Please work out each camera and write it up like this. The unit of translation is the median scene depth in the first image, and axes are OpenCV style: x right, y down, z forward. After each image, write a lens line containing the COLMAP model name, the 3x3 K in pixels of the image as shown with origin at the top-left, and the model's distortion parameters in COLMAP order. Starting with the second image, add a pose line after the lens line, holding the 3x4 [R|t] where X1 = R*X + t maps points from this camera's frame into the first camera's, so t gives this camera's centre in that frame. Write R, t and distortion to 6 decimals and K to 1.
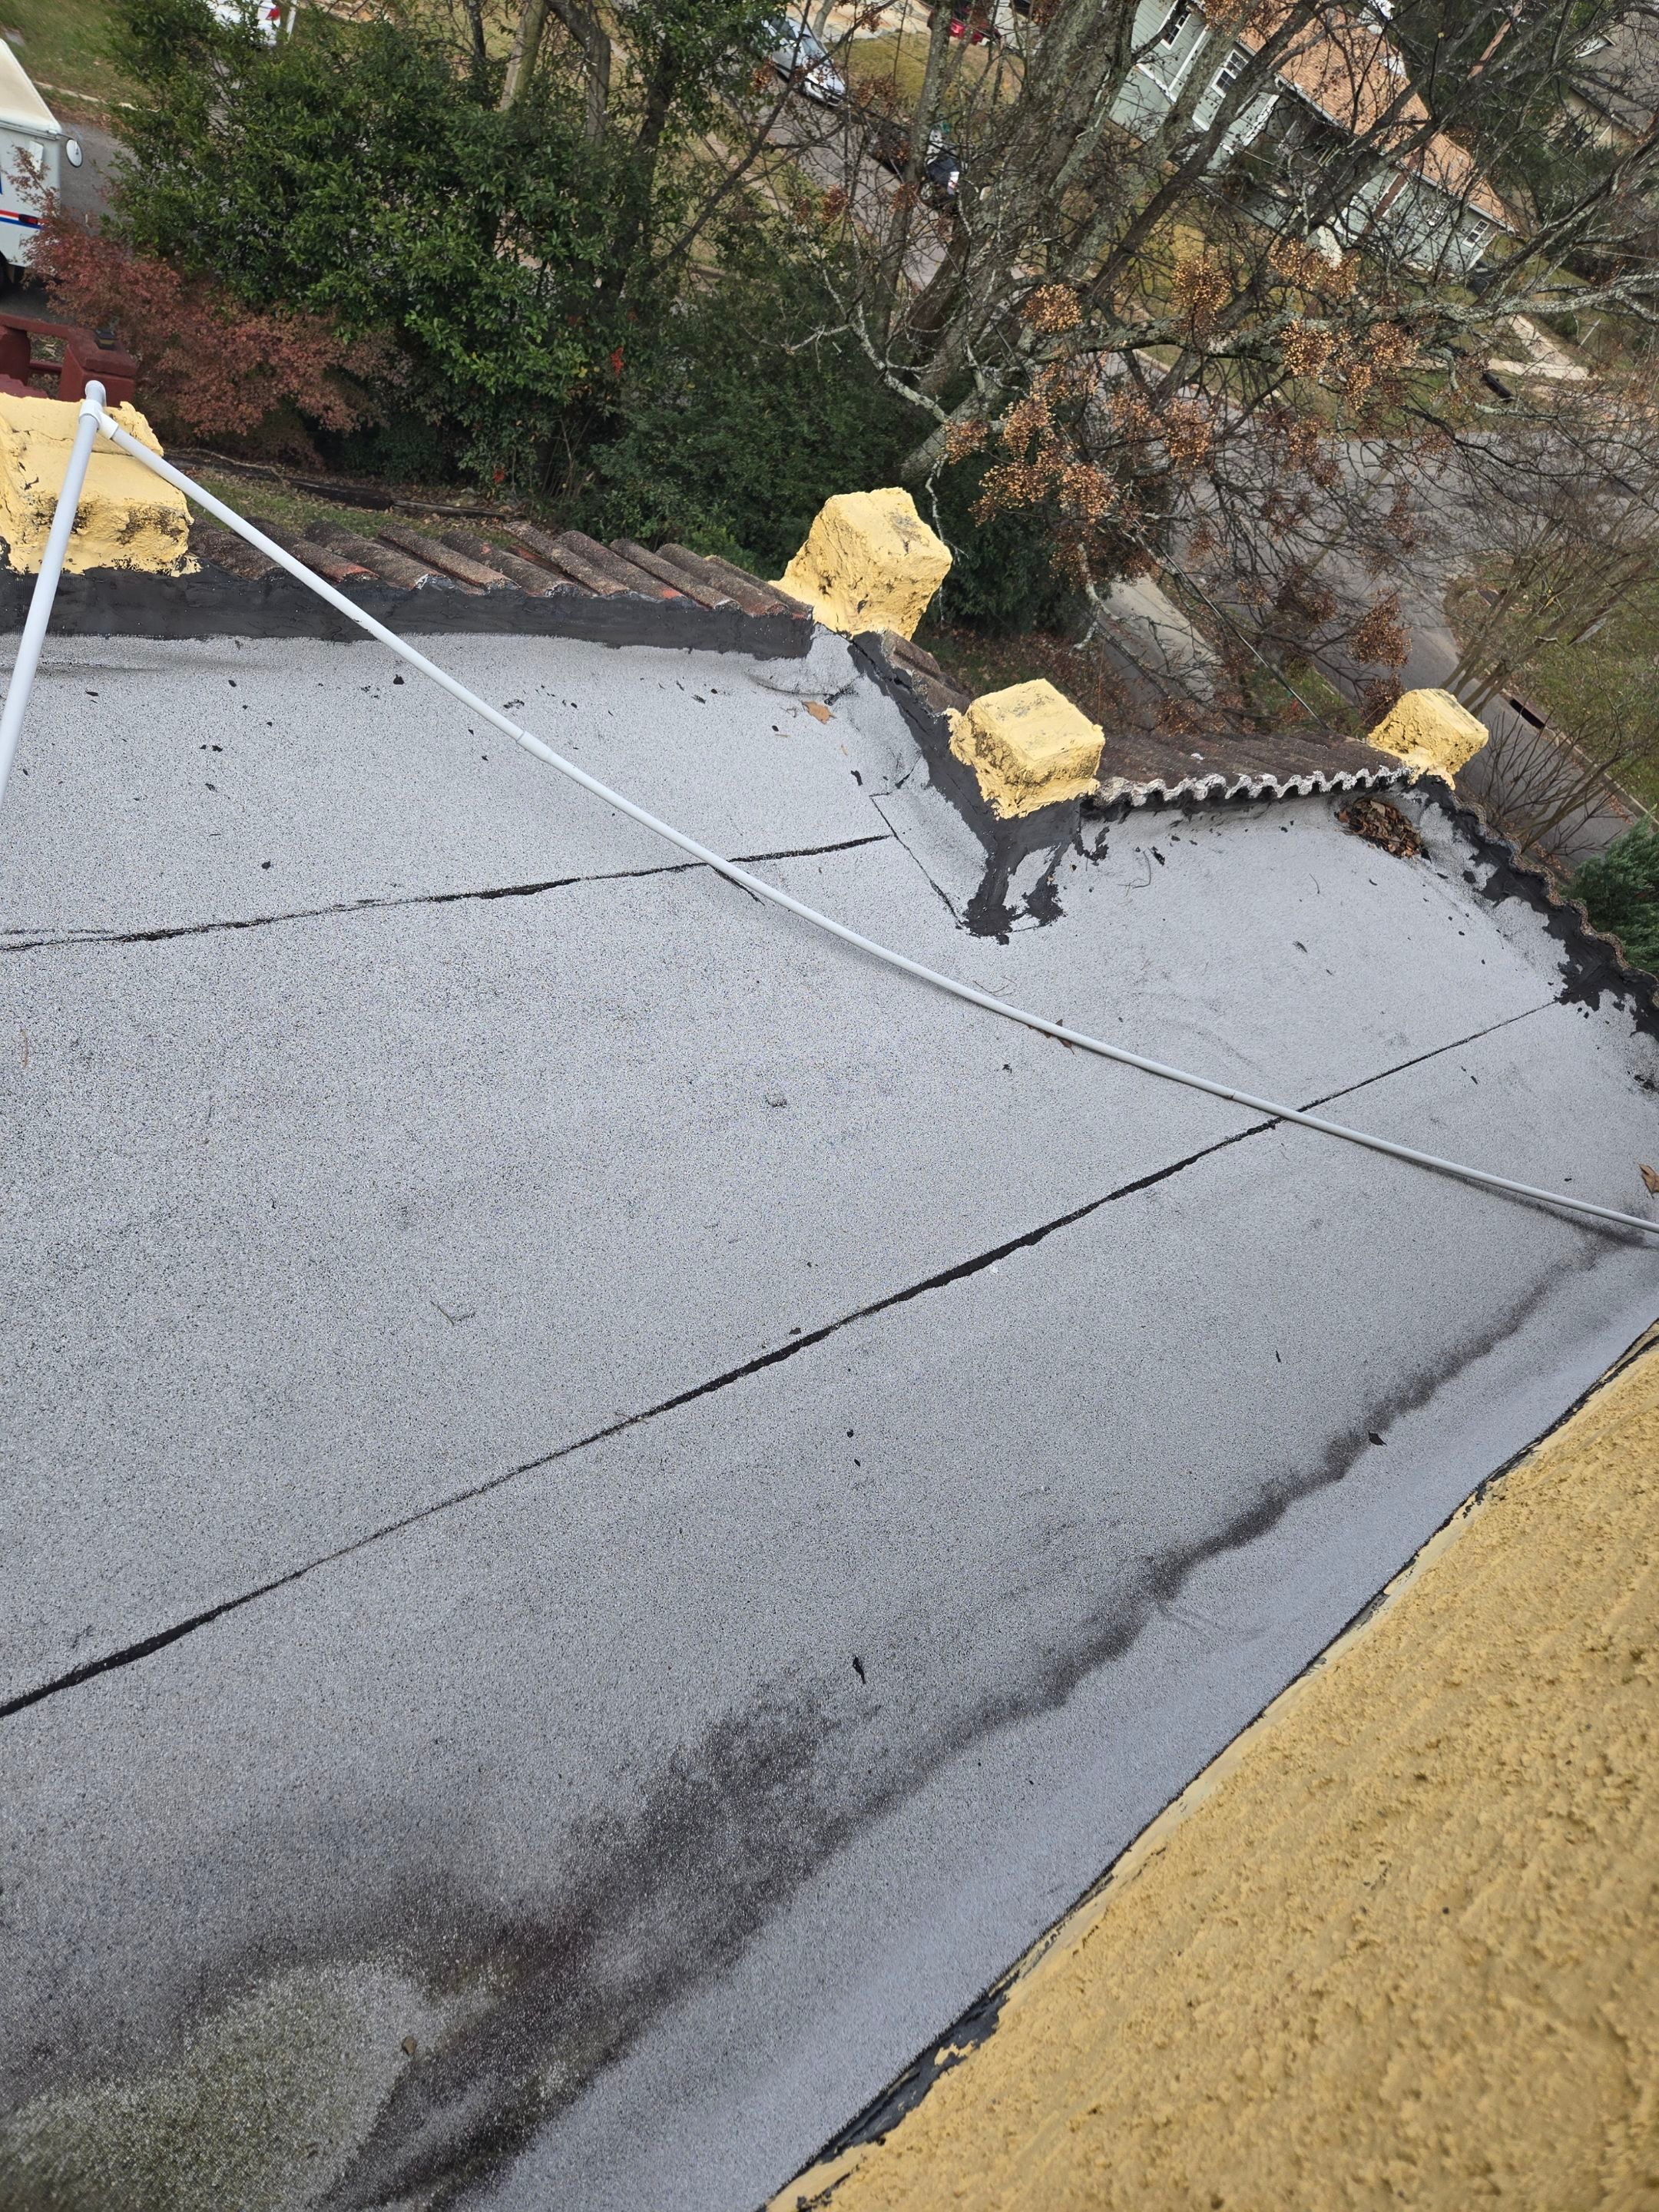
lens RADIAL K [[1439.7, 0, 827.7], [0, 1439.7, 1099.5], [0, 0, 1]] dist [0.018256, -0.000930]
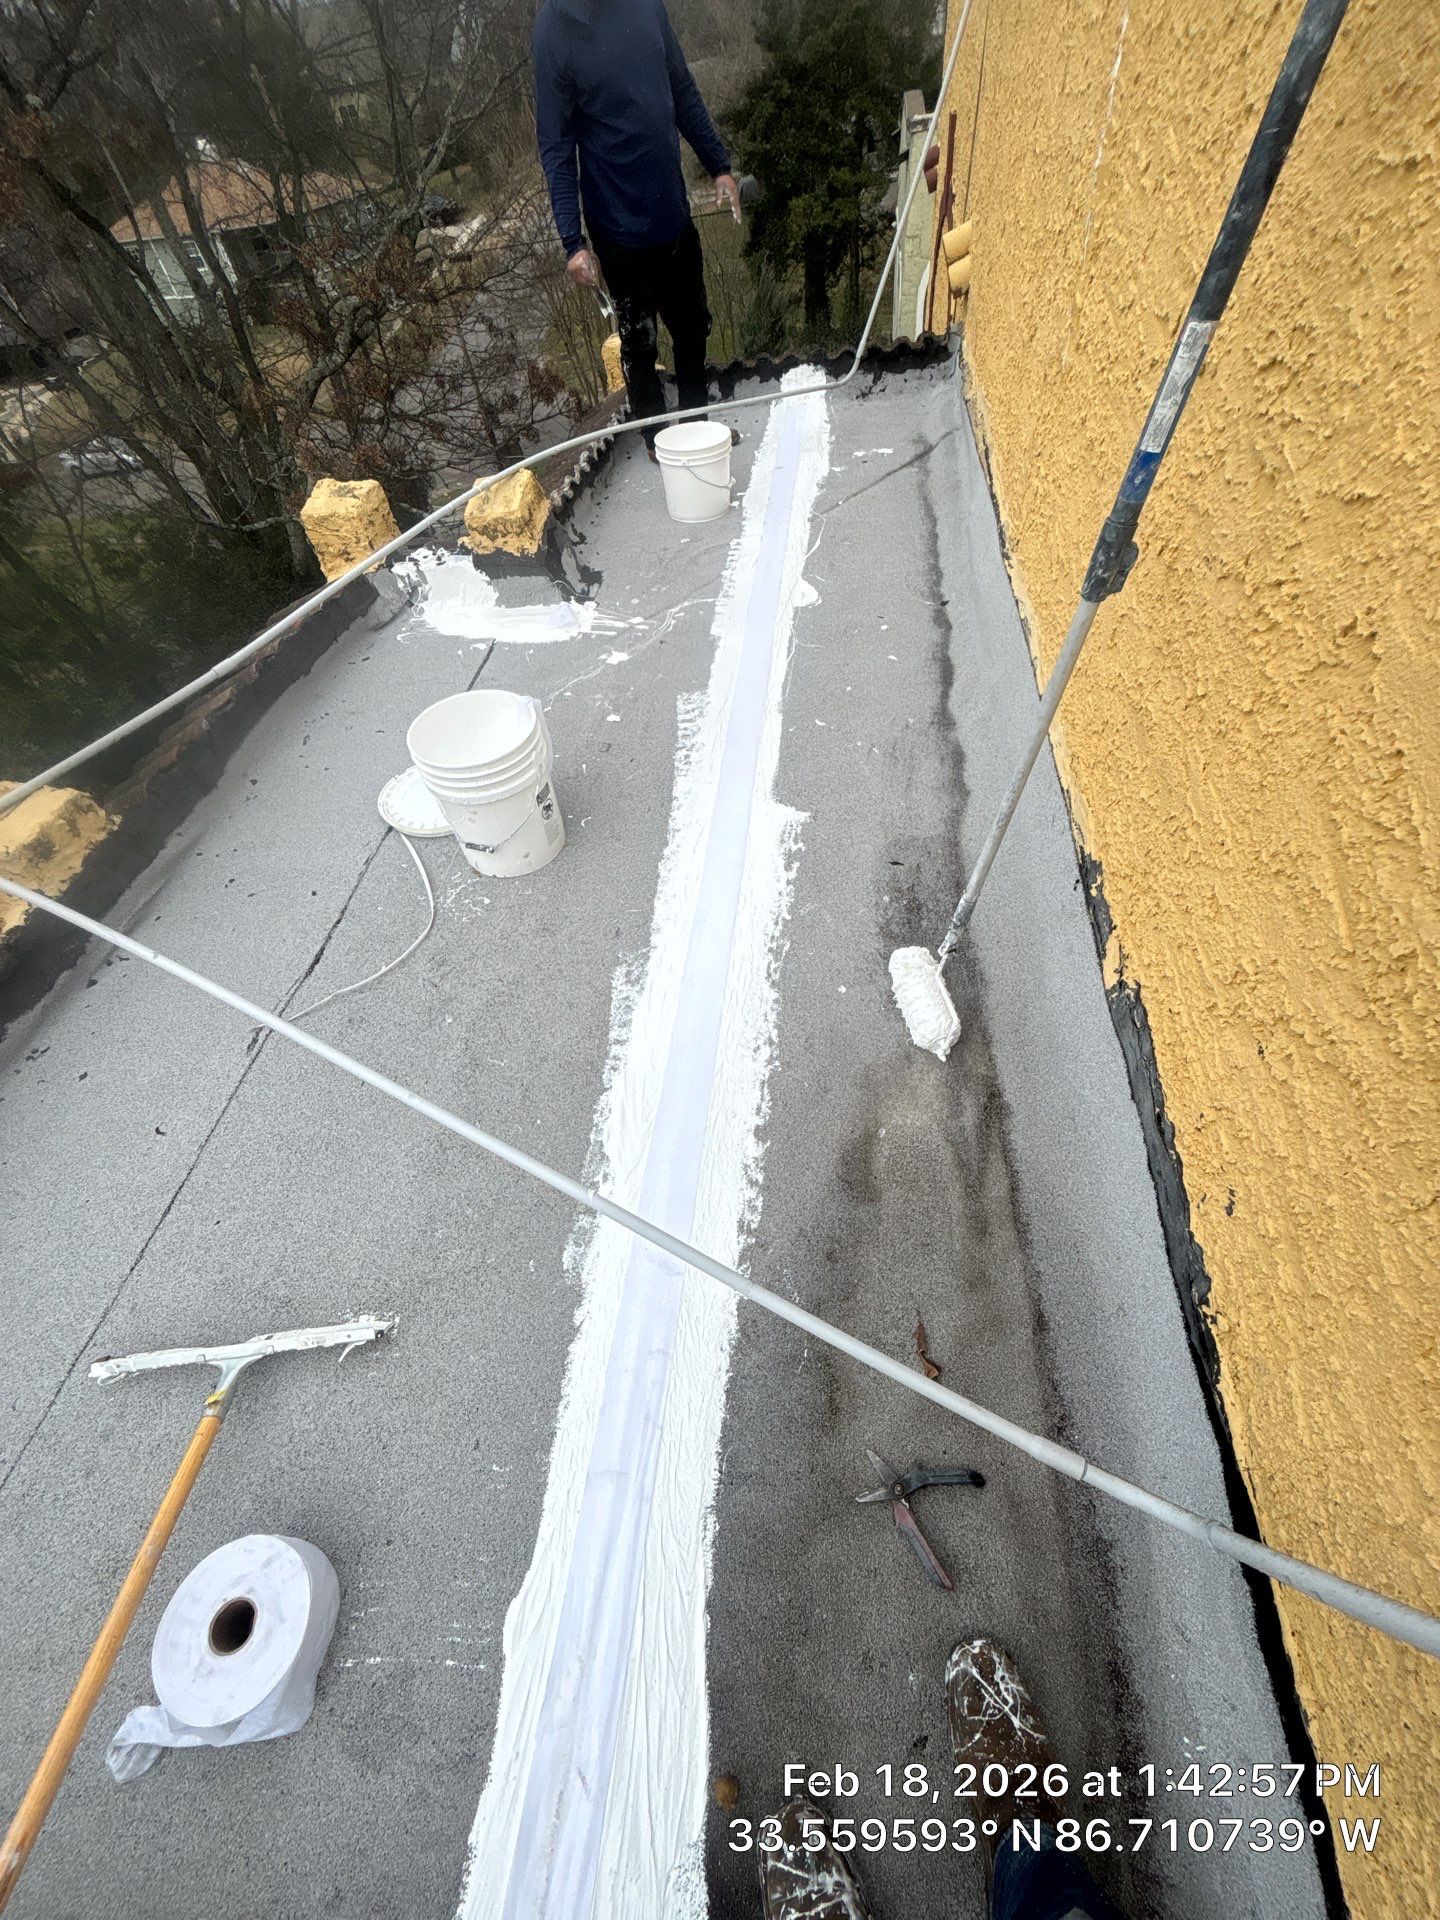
lens RADIAL K [[762.4, 0, 722.6], [0, 762.4, 960.8], [0, 0, 1]] dist [-0.016568, 0.002134]
pose [[0.575552, -0.817683, -0.011602, -0.129107], [0.798538, 0.558905, 0.223522, 0.044910], [-0.176286, -0.137914, 0.974630, 0.045609]]
